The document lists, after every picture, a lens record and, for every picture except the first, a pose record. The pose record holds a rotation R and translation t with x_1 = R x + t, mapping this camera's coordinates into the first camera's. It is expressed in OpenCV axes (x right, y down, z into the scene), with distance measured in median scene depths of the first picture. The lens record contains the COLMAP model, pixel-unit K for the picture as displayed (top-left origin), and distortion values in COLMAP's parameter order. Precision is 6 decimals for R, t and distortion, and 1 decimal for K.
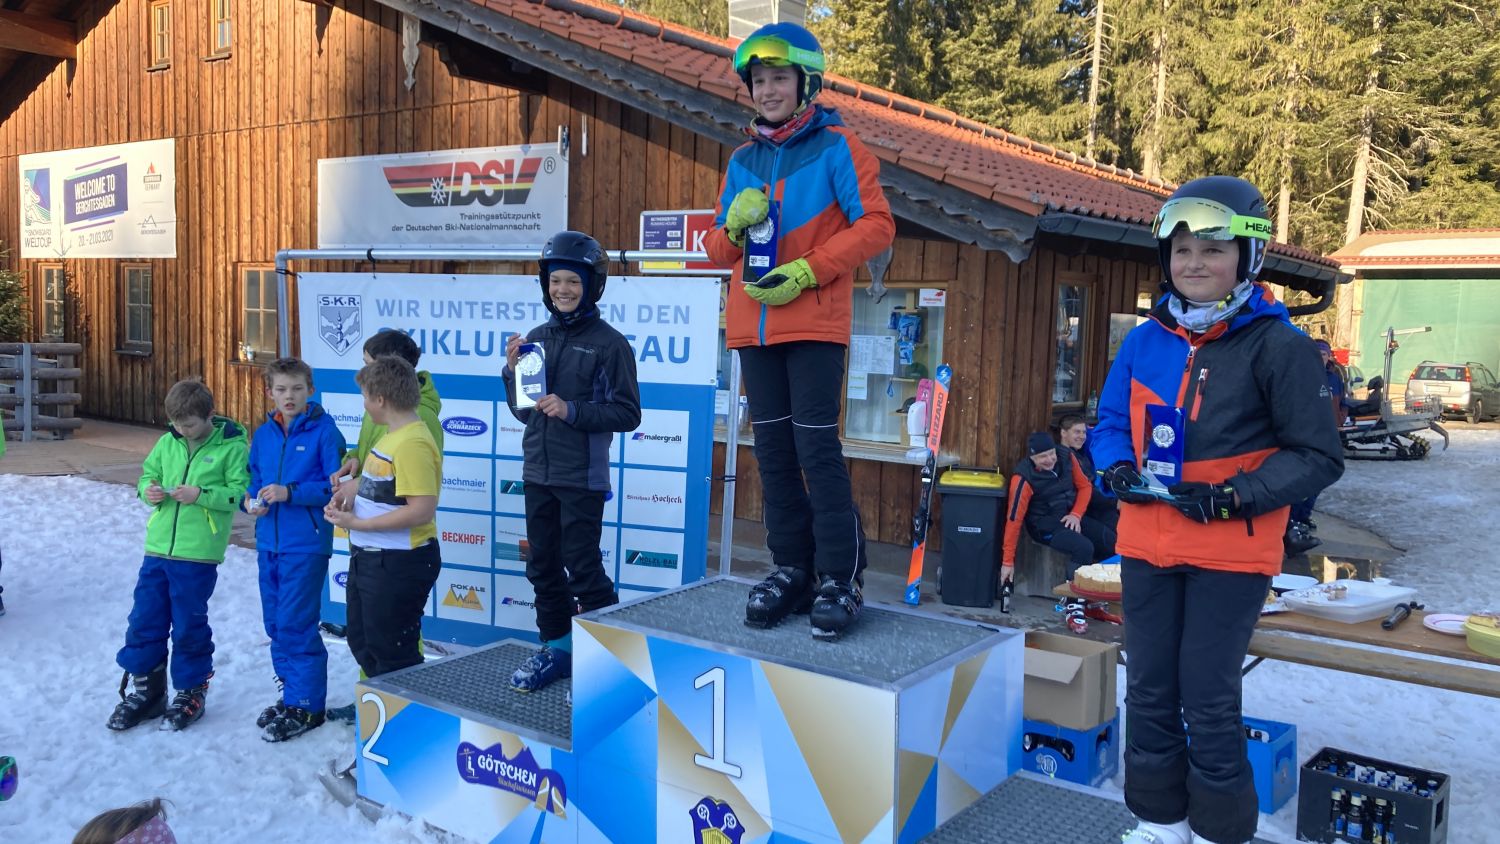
lens RADIAL K [[1184.1, 0, 736.8], [0, 1184.1, 423.1], [0, 0, 1]] dist [0.047963, -0.039736]
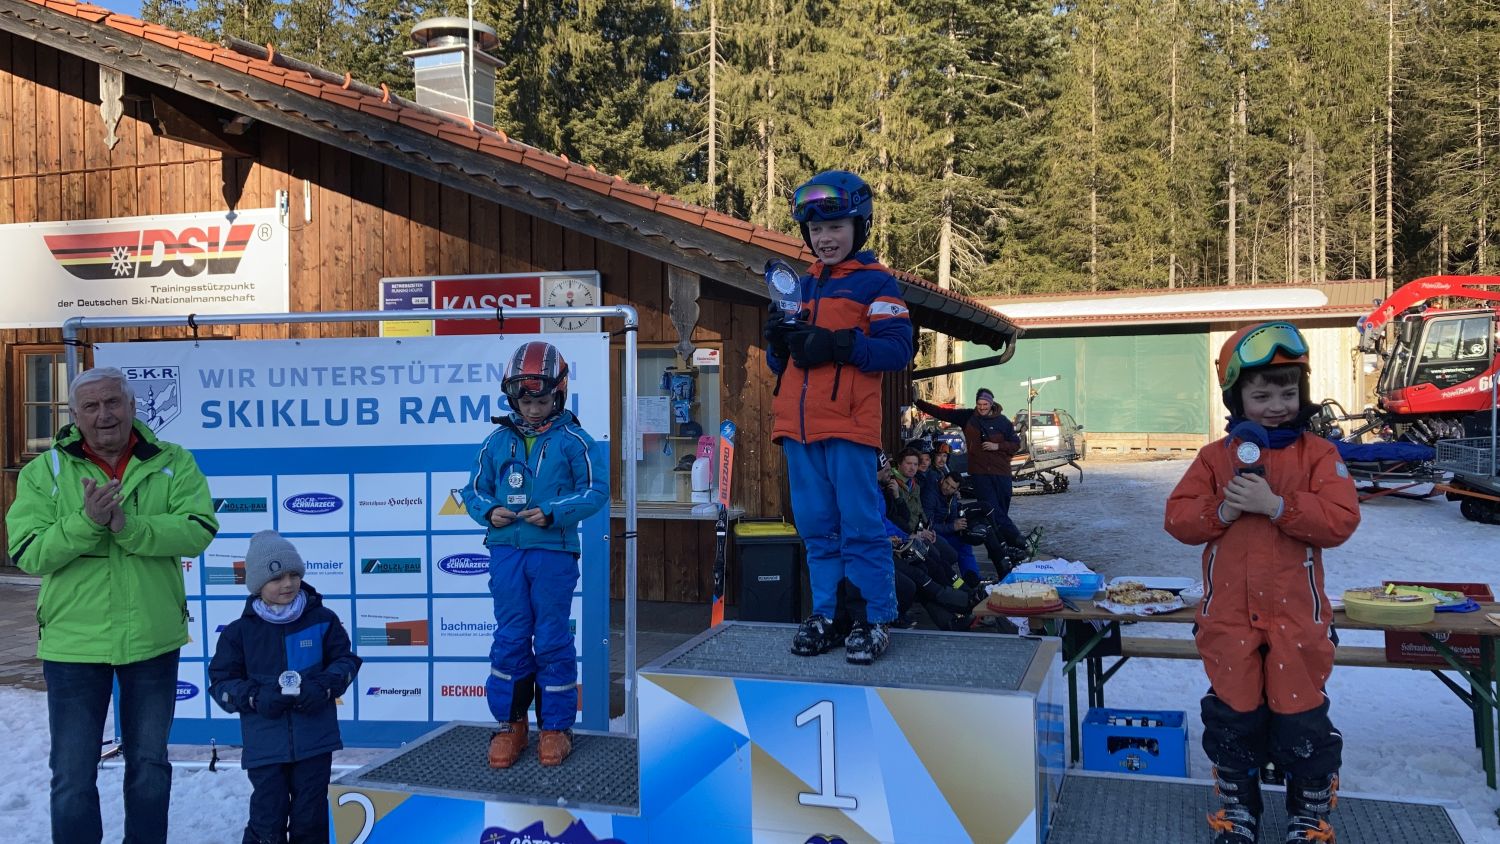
lens RADIAL K [[1184.1, 0, 736.8], [0, 1184.1, 423.1], [0, 0, 1]] dist [0.047963, -0.039736]
pose [[0.955578, -0.048926, 0.290648, -0.107652], [0.066568, 0.996472, -0.051117, 0.005643], [-0.287122, 0.068194, 0.955464, 0.014625]]
